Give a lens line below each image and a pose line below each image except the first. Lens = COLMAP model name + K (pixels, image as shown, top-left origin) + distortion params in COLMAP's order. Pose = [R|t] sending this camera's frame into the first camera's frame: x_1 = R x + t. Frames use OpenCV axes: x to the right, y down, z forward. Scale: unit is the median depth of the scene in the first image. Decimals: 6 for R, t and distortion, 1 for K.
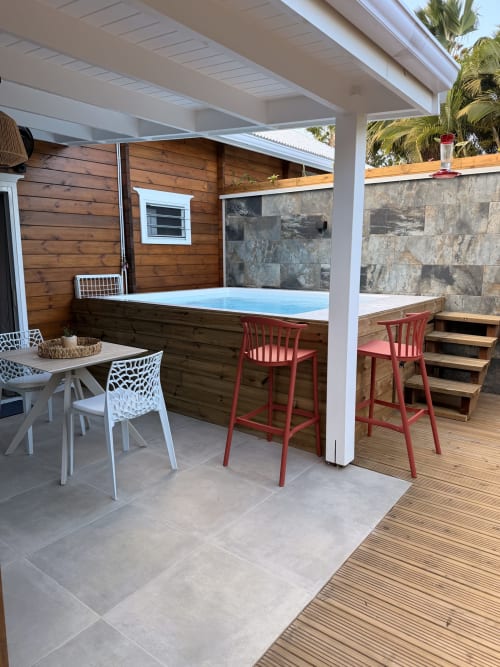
lens RADIAL K [[465.8, 0, 245.2], [0, 465.8, 333.7], [0, 0, 1]] dist [0.022488, -0.047367]
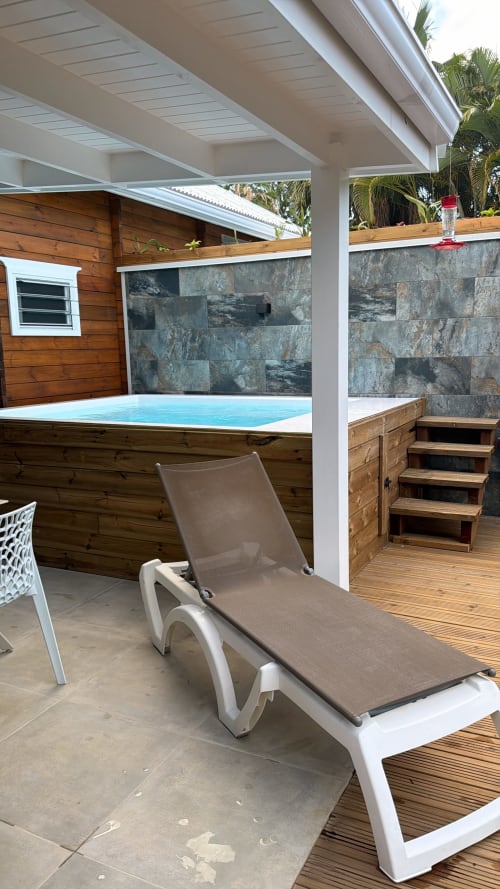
lens RADIAL K [[651.6, 0, 247.4], [0, 651.6, 447.2], [0, 0, 1]] dist [0.056209, -0.083759]
pose [[0.980487, -0.048207, 0.190580, -0.092442], [0.051423, 0.998605, -0.011961, 0.002643], [-0.189737, 0.021528, 0.981599, -0.029748]]
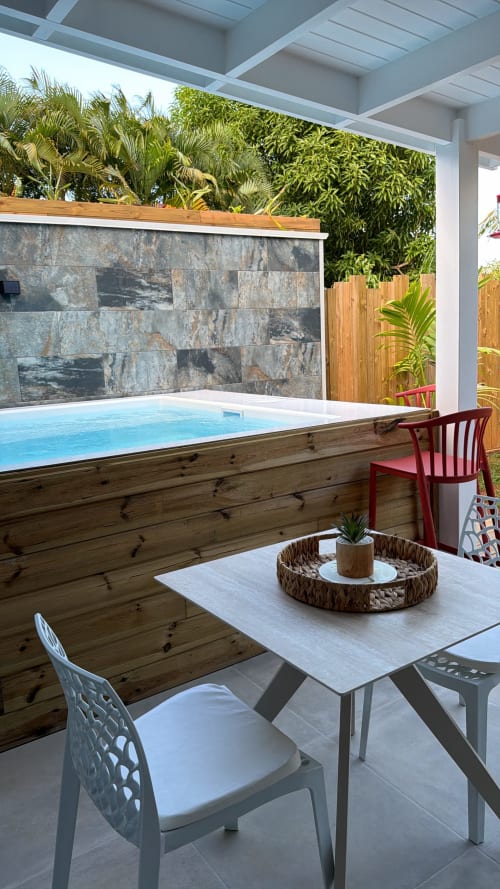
lens RADIAL K [[651.6, 0, 244.3], [0, 651.6, 445.8], [0, 0, 1]] dist [0.056209, -0.083759]
pose [[0.298110, -0.168622, 0.939519, -0.658394], [0.198394, 0.973724, 0.111811, -0.107583], [-0.933686, 0.153063, 0.323731, 0.675900]]
